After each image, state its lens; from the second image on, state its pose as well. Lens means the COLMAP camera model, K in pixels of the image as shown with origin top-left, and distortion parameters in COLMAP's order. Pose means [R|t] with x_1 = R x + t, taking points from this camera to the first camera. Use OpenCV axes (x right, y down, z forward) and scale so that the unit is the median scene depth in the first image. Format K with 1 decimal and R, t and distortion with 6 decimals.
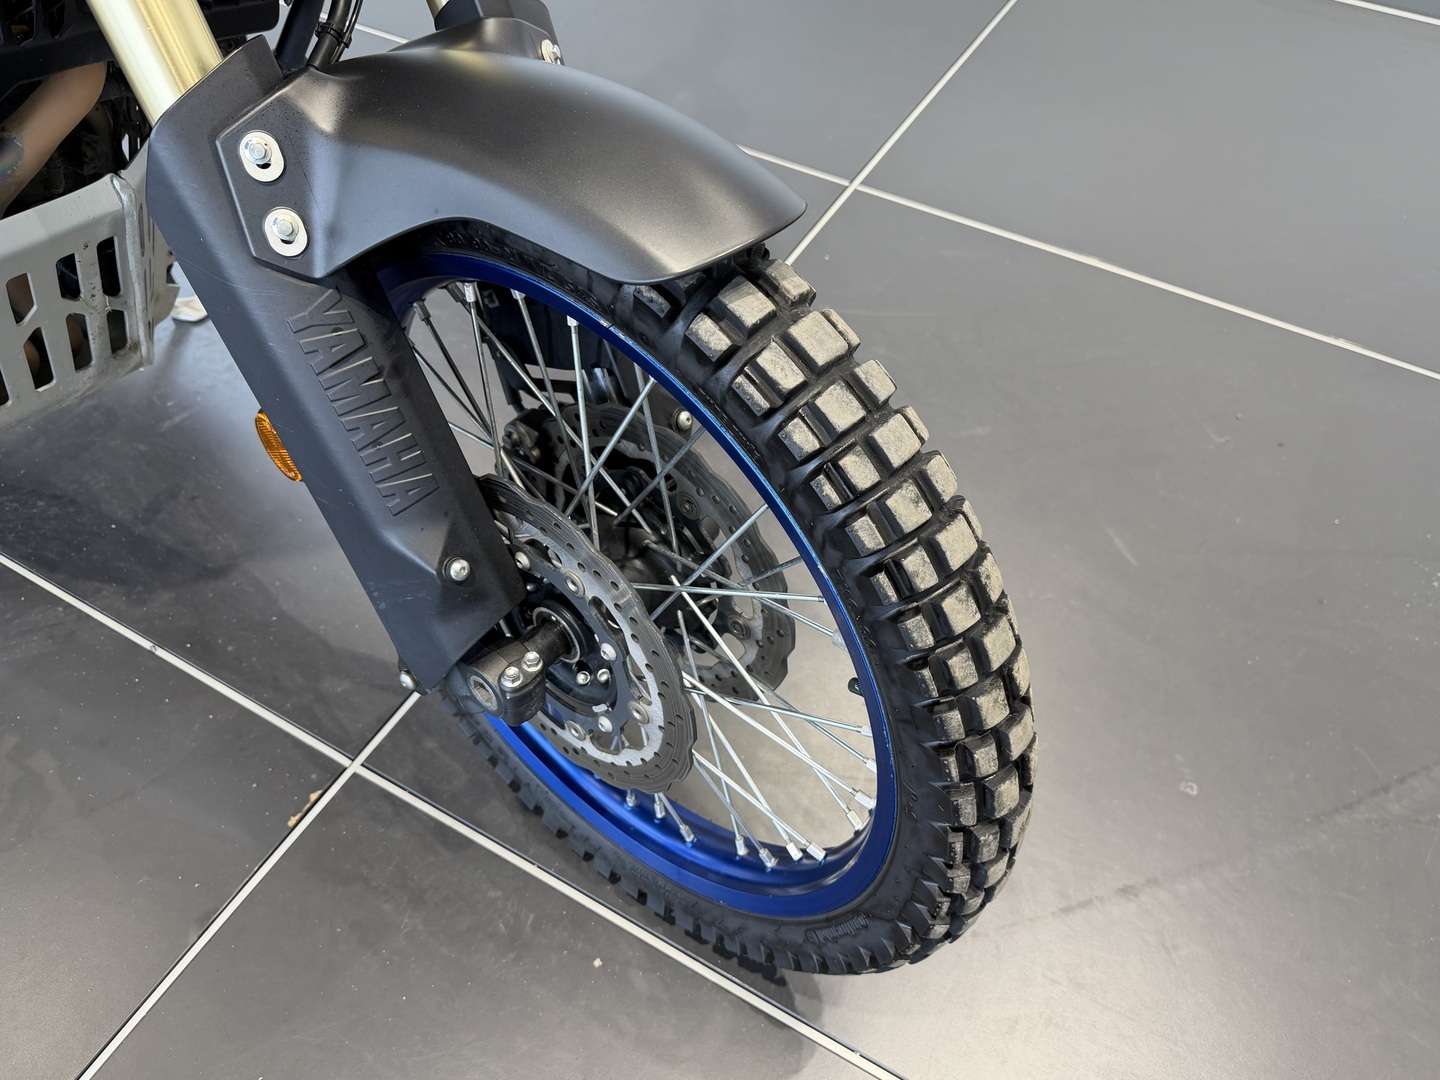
lens RADIAL K [[1047.6, 0, 724.5], [0, 1047.6, 544.3], [0, 0, 1]] dist [0.056667, -0.079542]
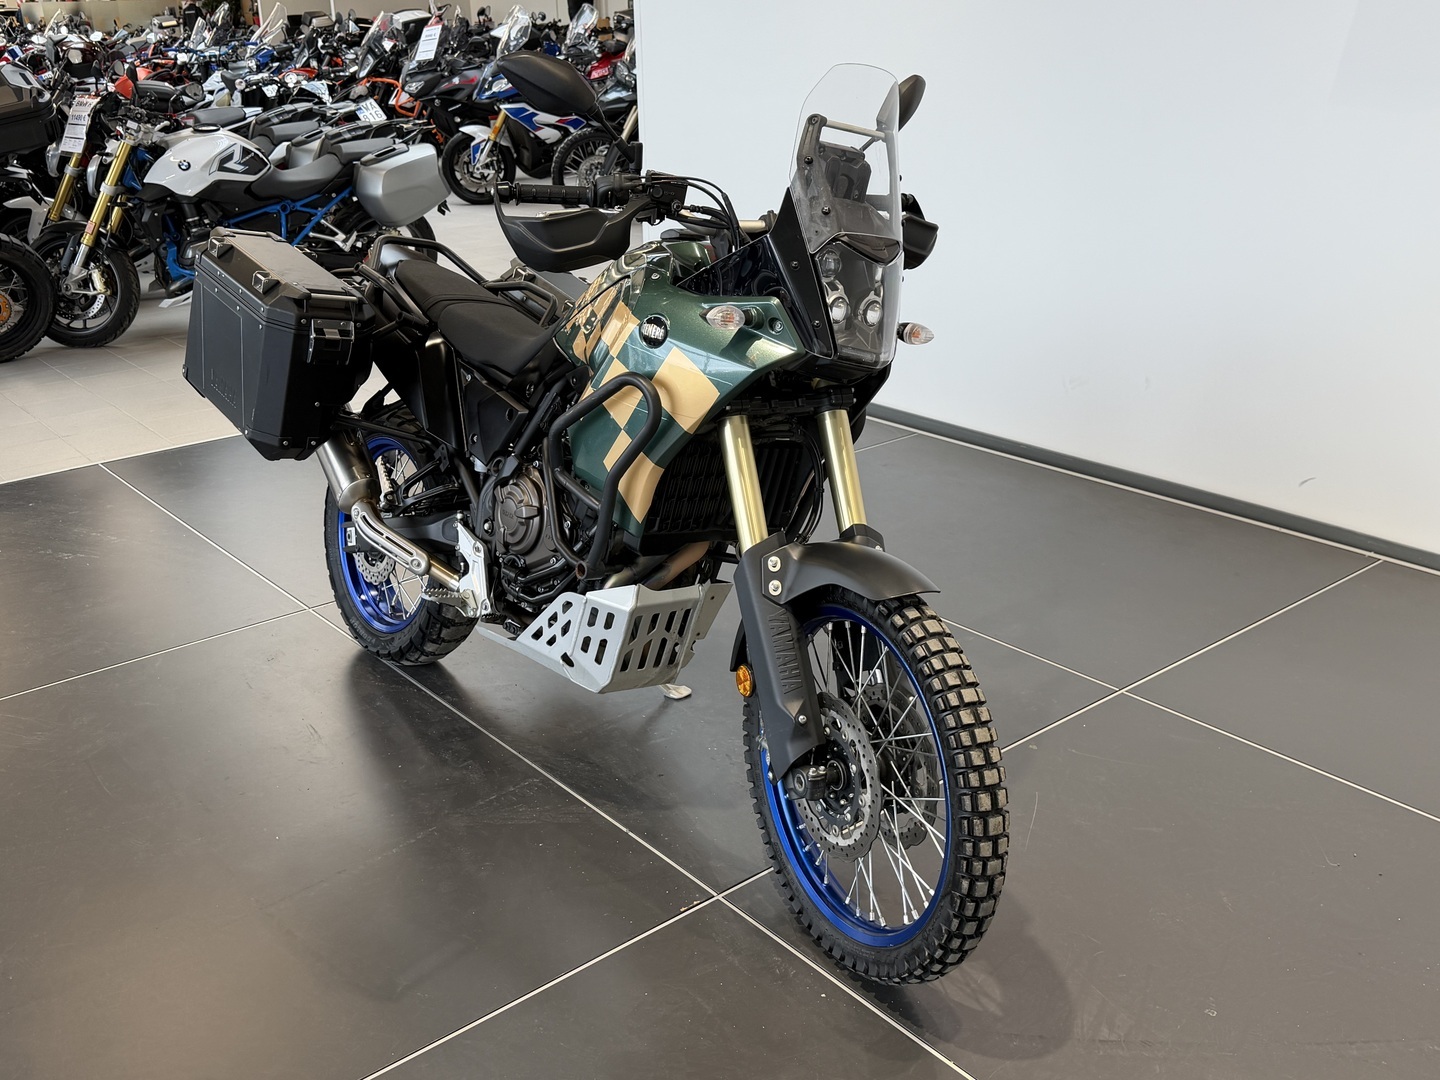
lens RADIAL K [[1412.3, 0, 717.5], [0, 1412.3, 535.9], [0, 0, 1]] dist [0.113449, 0.000000]
pose [[0.930175, 0.086772, -0.356713, 0.766106], [-0.252796, 0.855988, -0.450975, 1.285280], [0.266210, 0.509662, 0.818155, -2.160046]]
